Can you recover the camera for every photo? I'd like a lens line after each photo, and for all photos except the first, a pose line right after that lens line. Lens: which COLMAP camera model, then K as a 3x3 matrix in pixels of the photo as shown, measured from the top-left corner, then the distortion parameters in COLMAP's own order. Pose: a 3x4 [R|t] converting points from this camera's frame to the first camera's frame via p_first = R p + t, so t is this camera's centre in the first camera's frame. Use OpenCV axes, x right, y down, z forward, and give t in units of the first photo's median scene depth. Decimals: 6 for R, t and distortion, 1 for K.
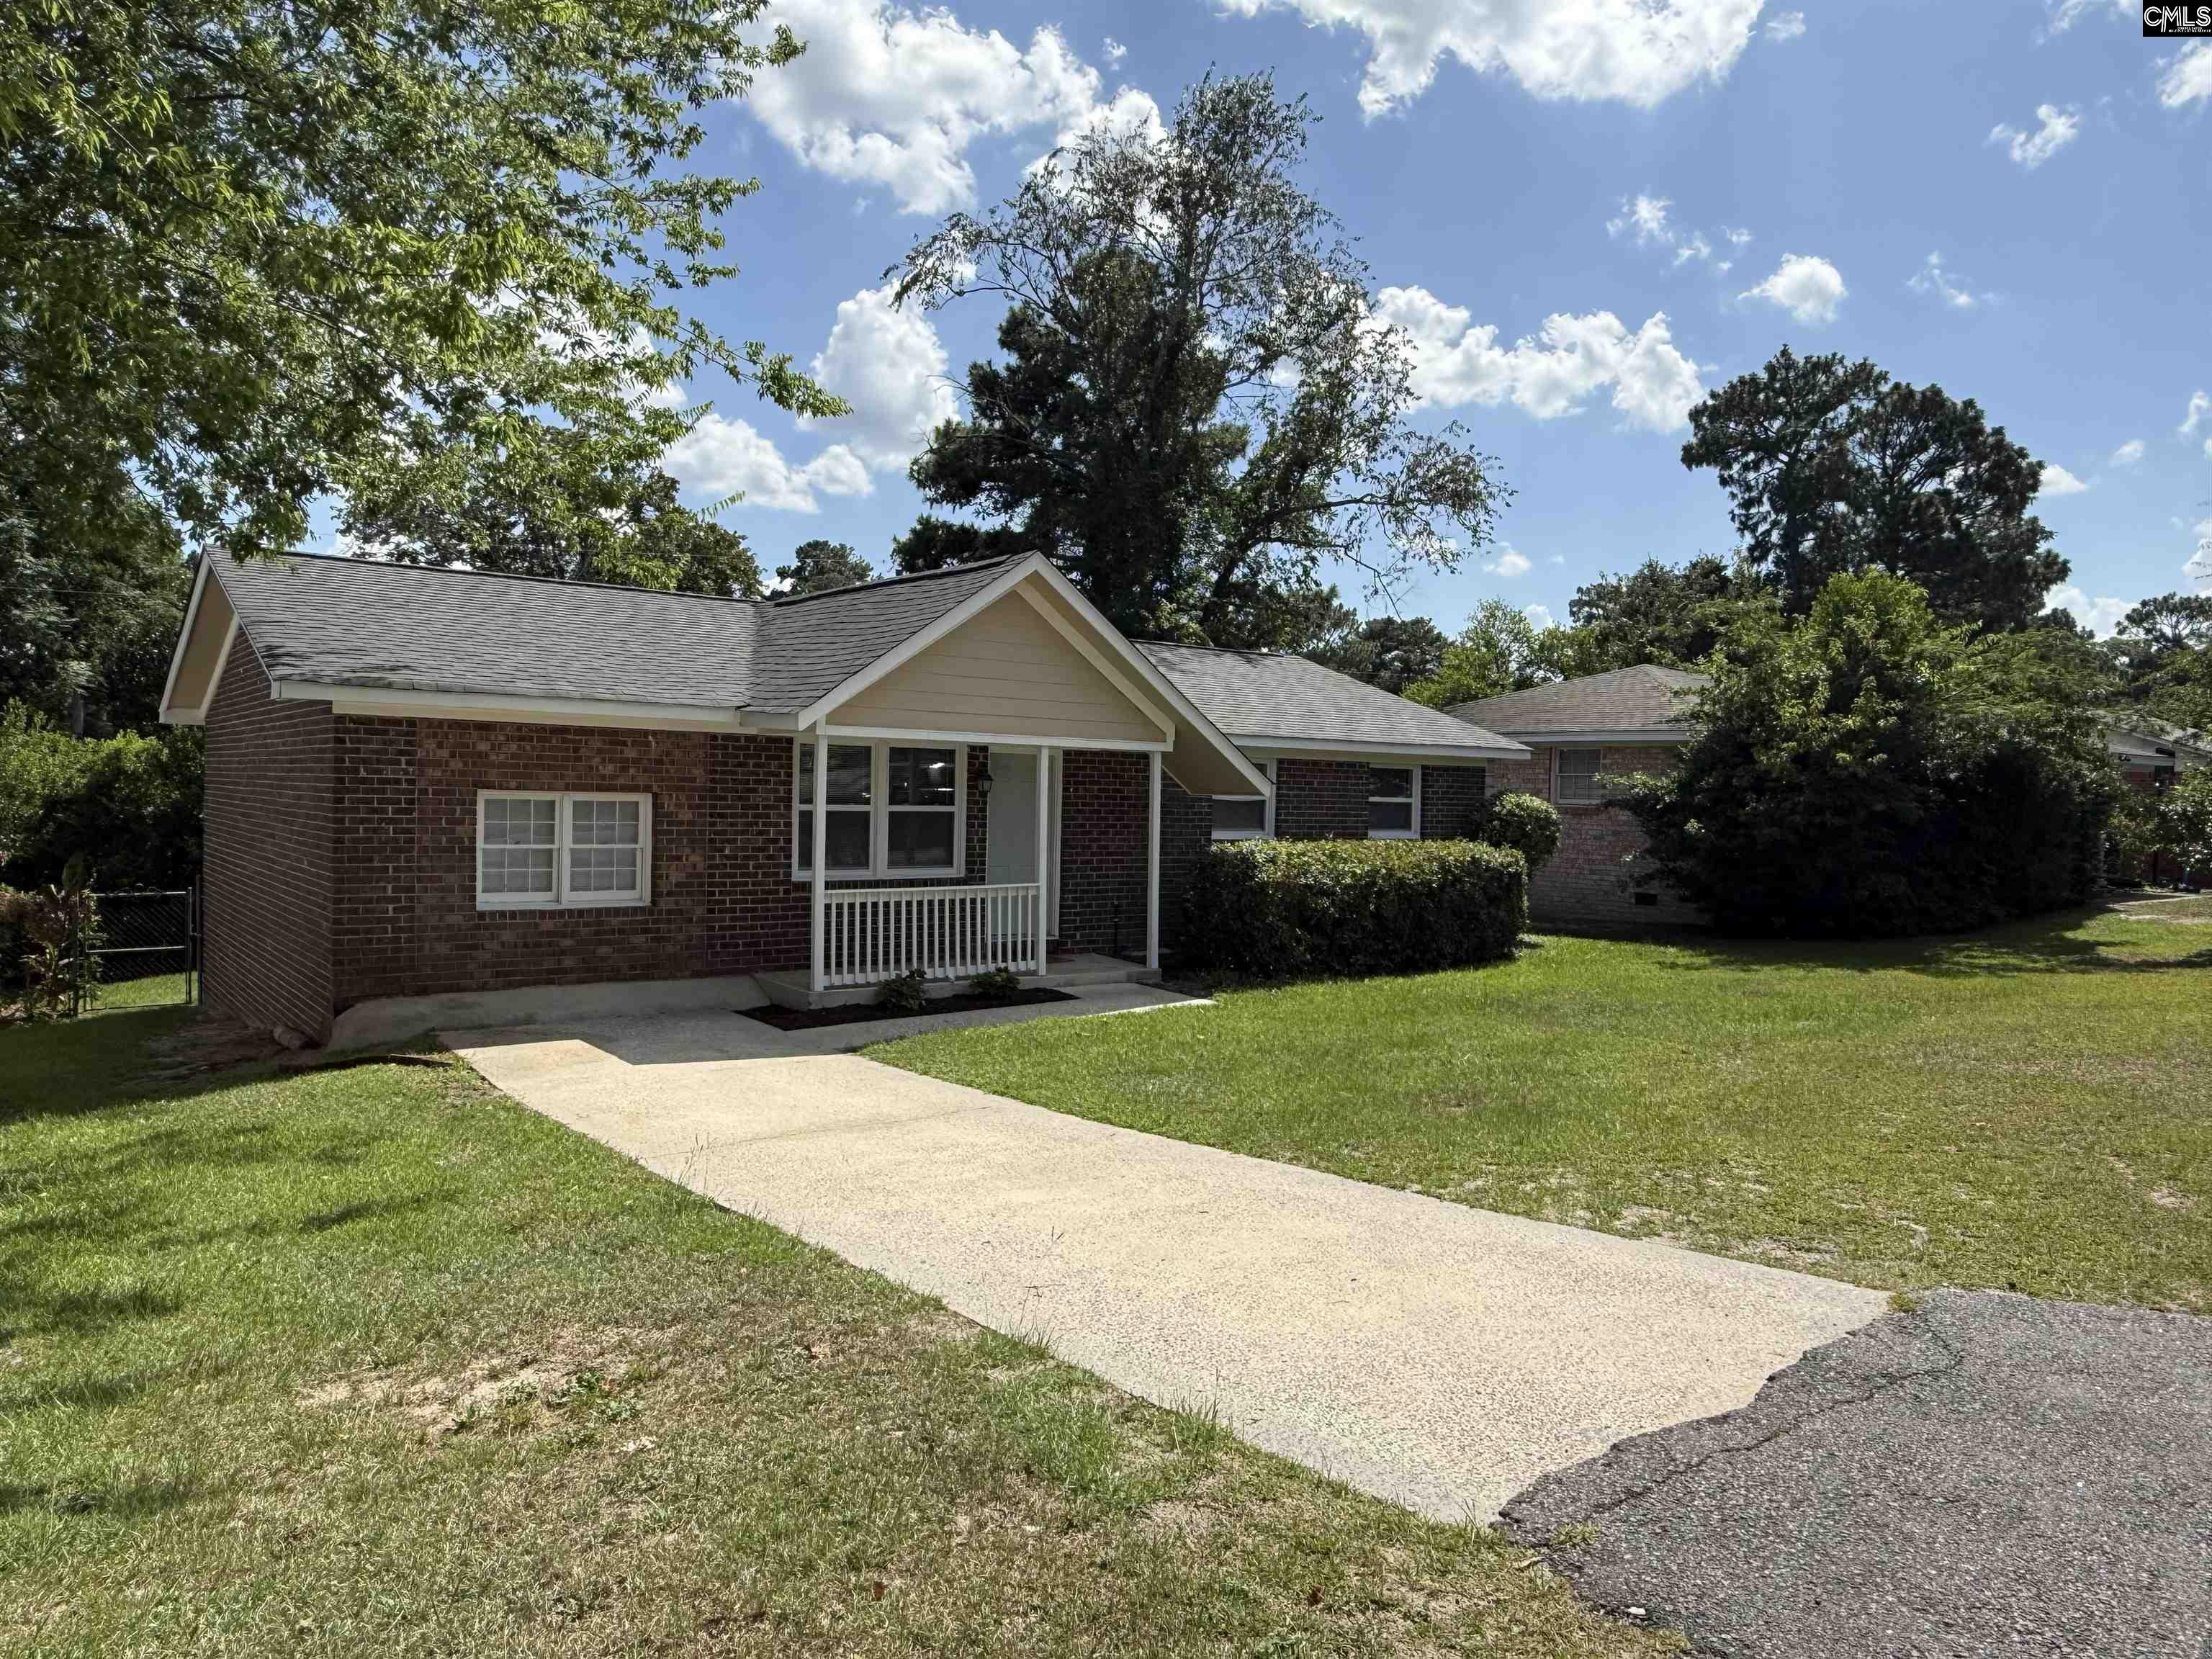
lens RADIAL K [[1484.6, 0, 1109.7], [0, 1484.6, 835.3], [0, 0, 1]] dist [0.001223, -0.000598]
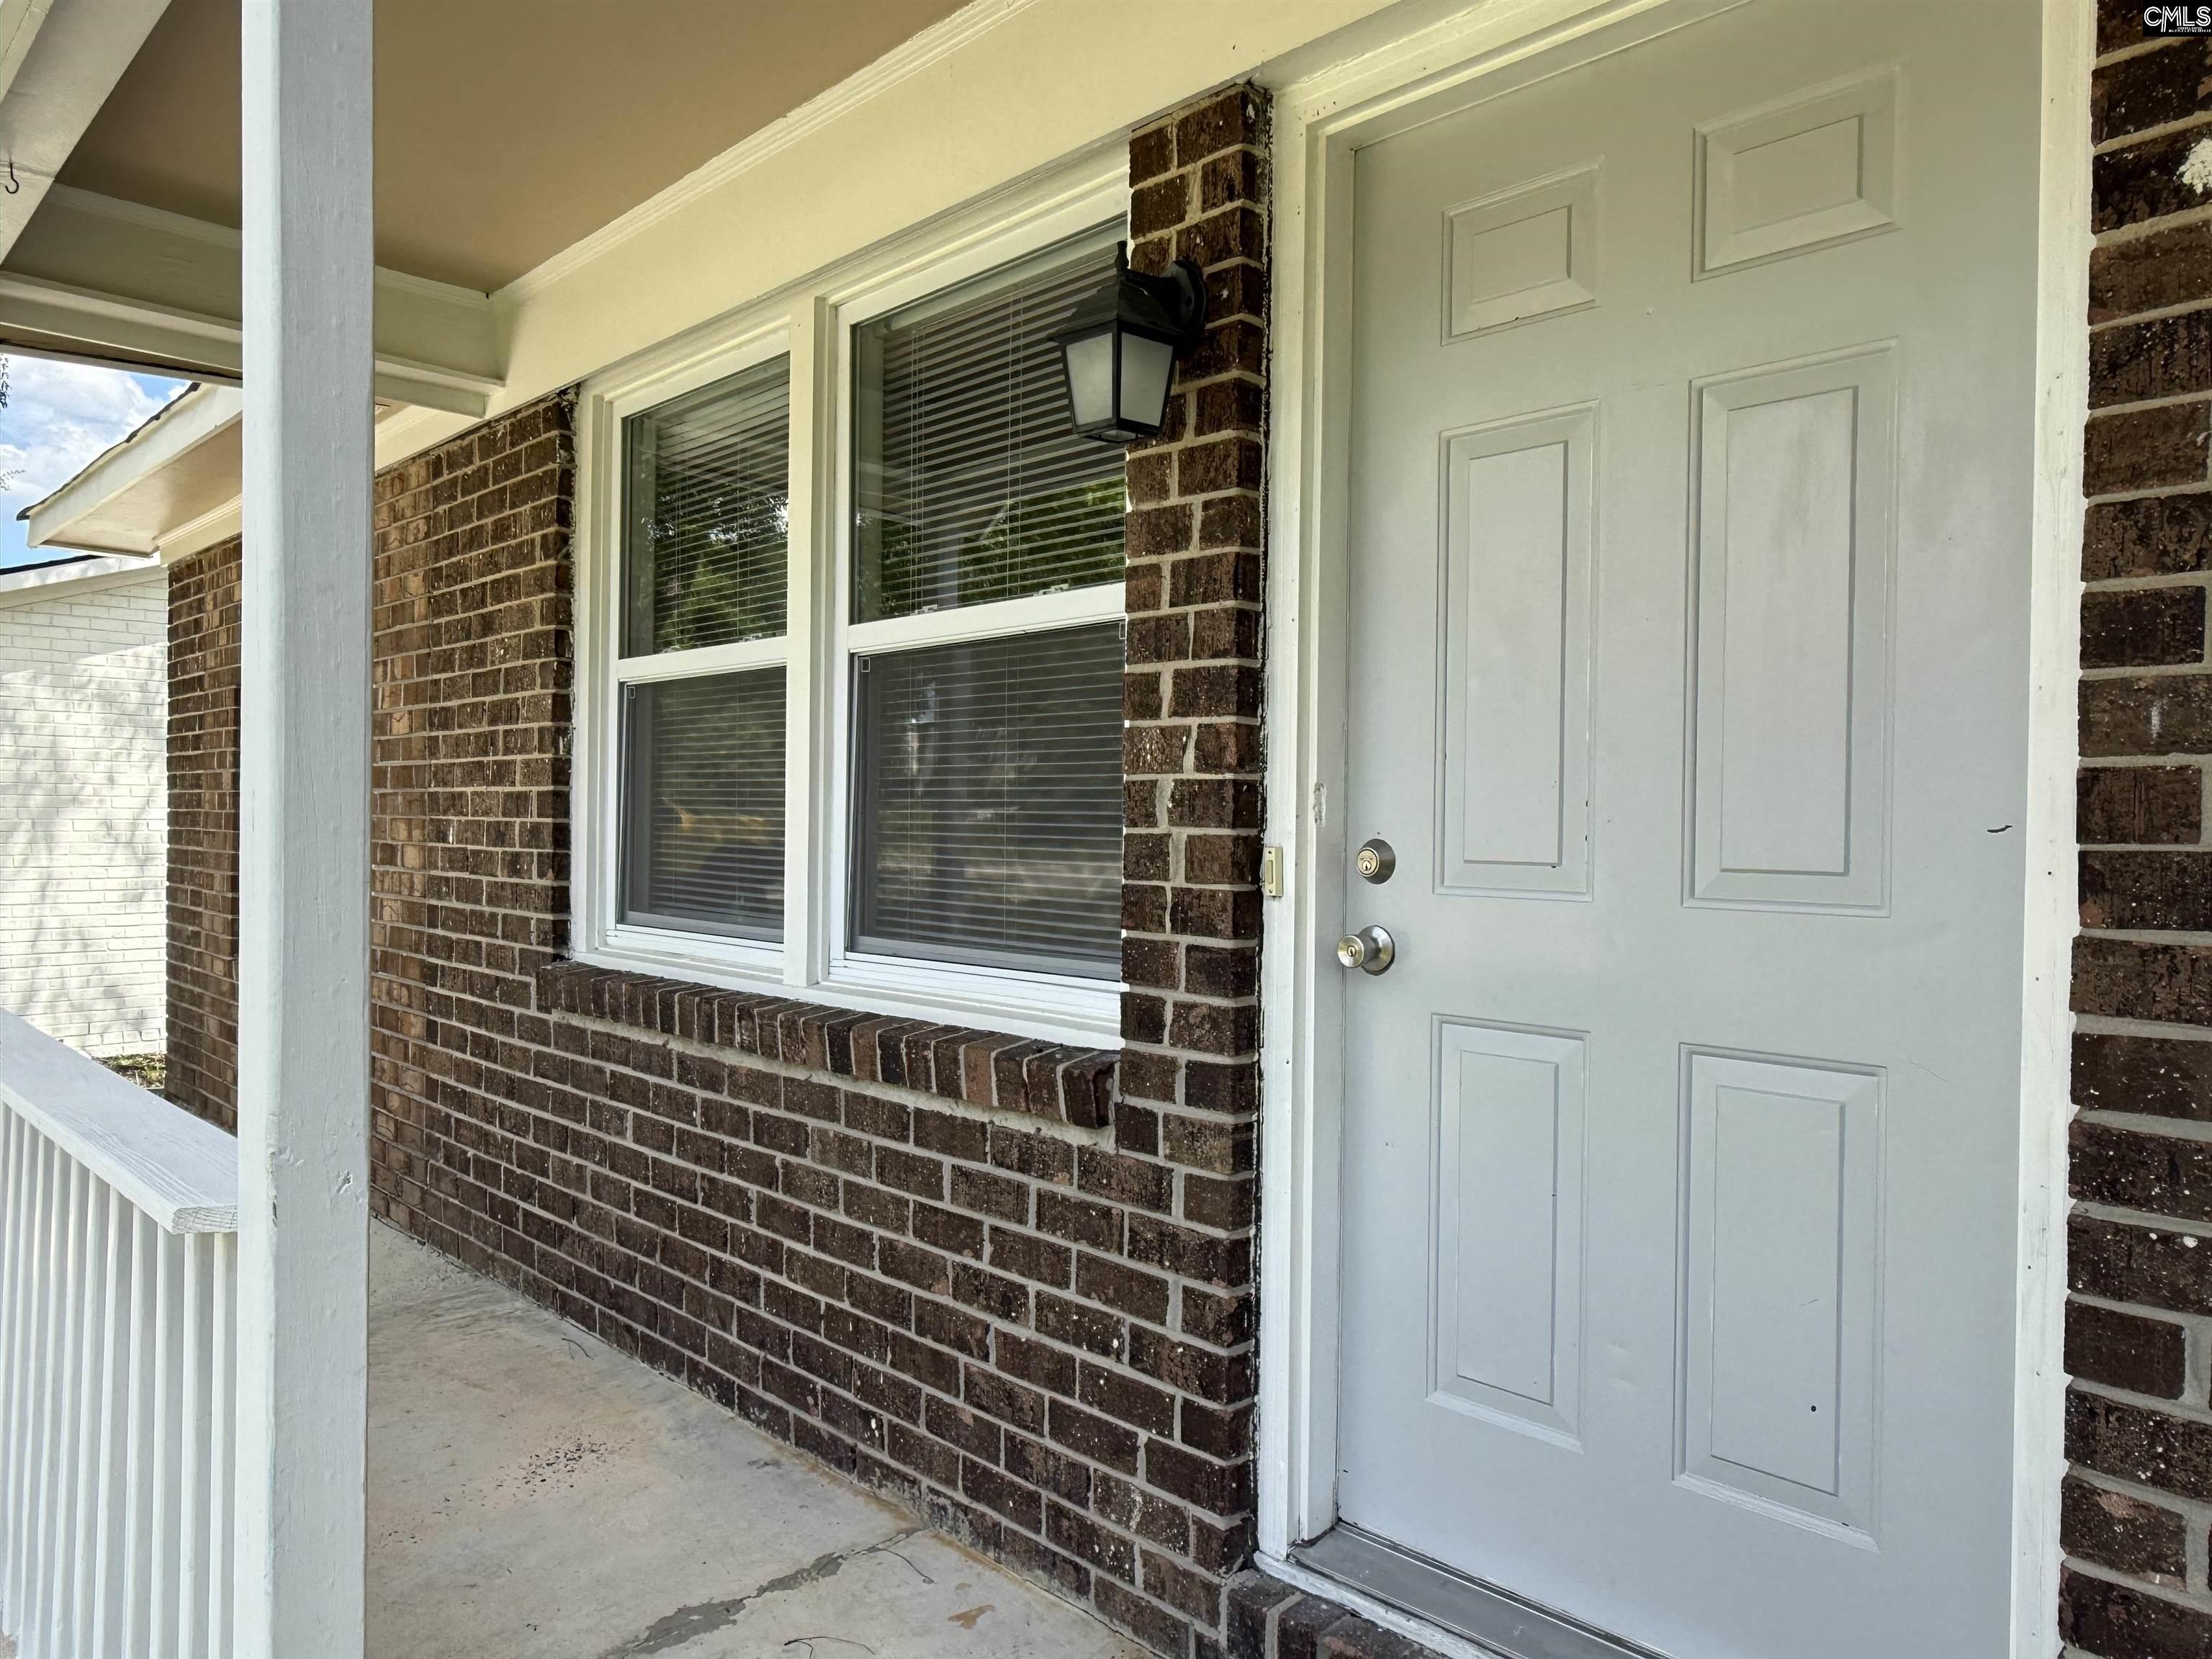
lens RADIAL K [[1541.2, 0, 1108.8], [0, 1541.2, 820.6], [0, 0, 1]] dist [-0.002361, -0.001285]
pose [[0.058492, -0.010542, -0.998232, 0.056277], [-0.027736, 0.999541, -0.012181, 0.007222], [0.997903, 0.028399, 0.058172, 1.048762]]
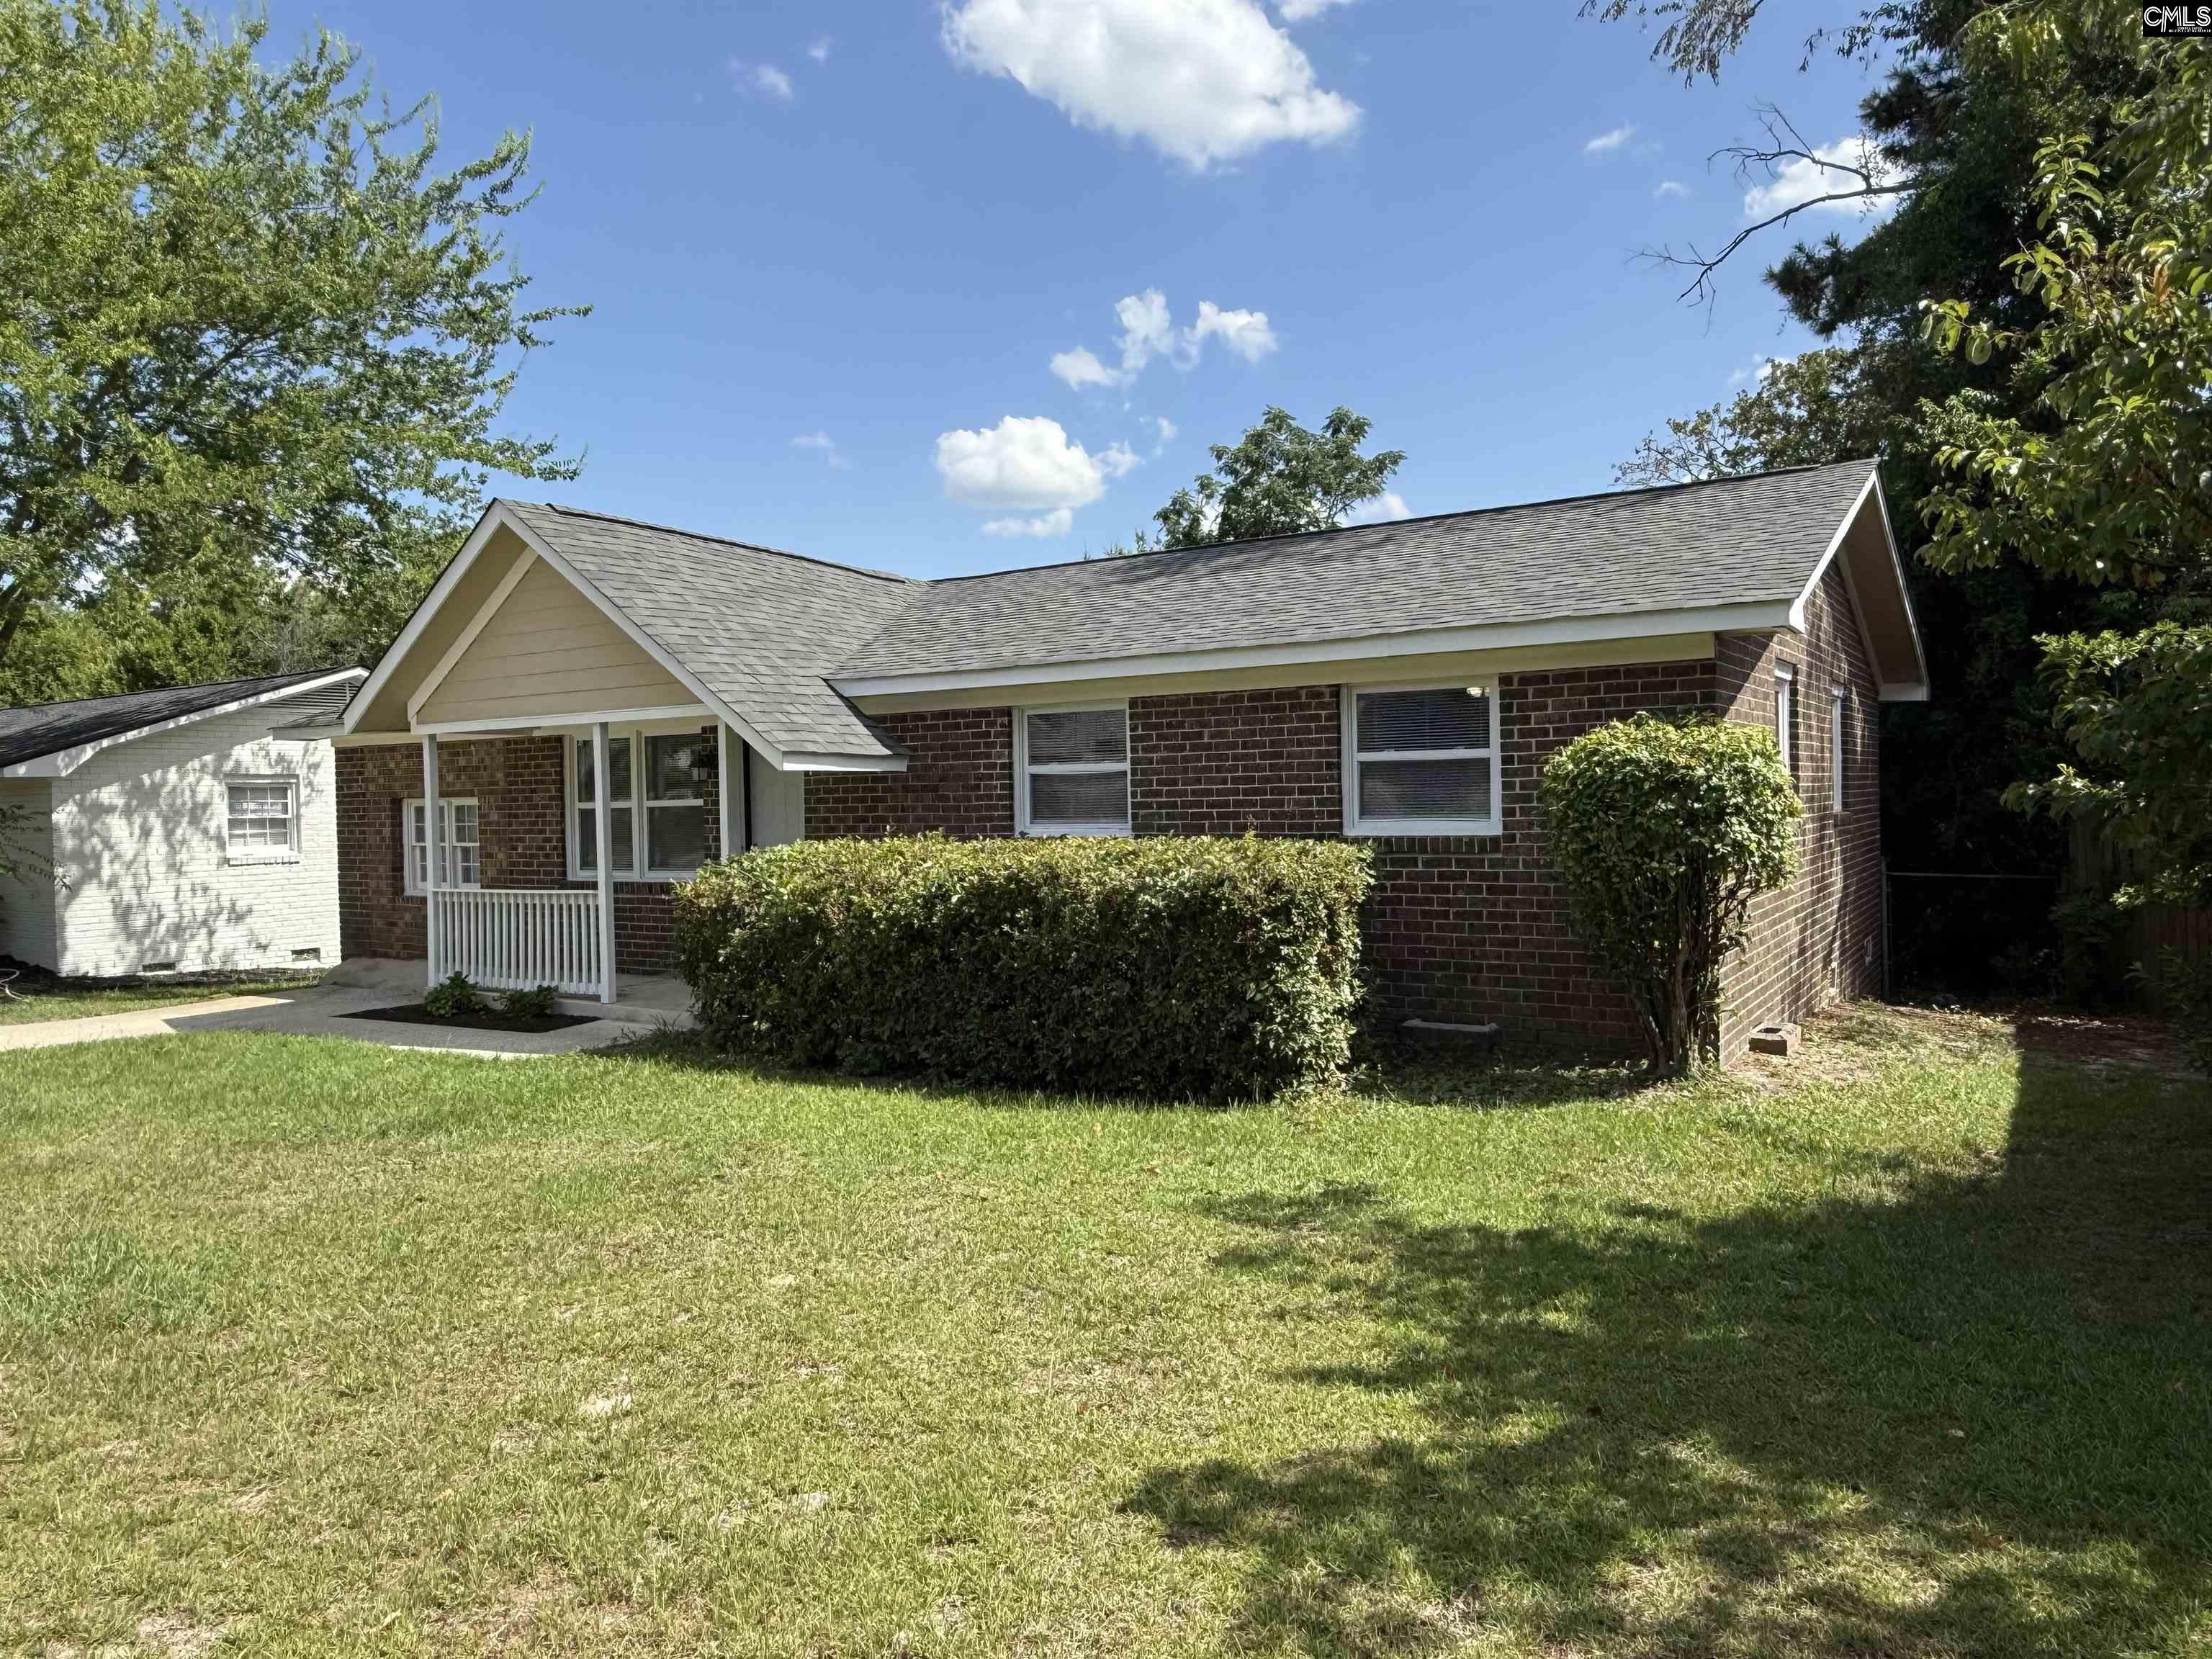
lens RADIAL K [[1484.6, 0, 1109.7], [0, 1484.6, 835.3], [0, 0, 1]] dist [0.001223, -0.000598]
pose [[0.293263, -0.010079, -0.955979, 0.822345], [-0.002608, 0.999932, -0.011343, 0.010733], [0.956028, 0.005820, 0.293217, 1.028579]]
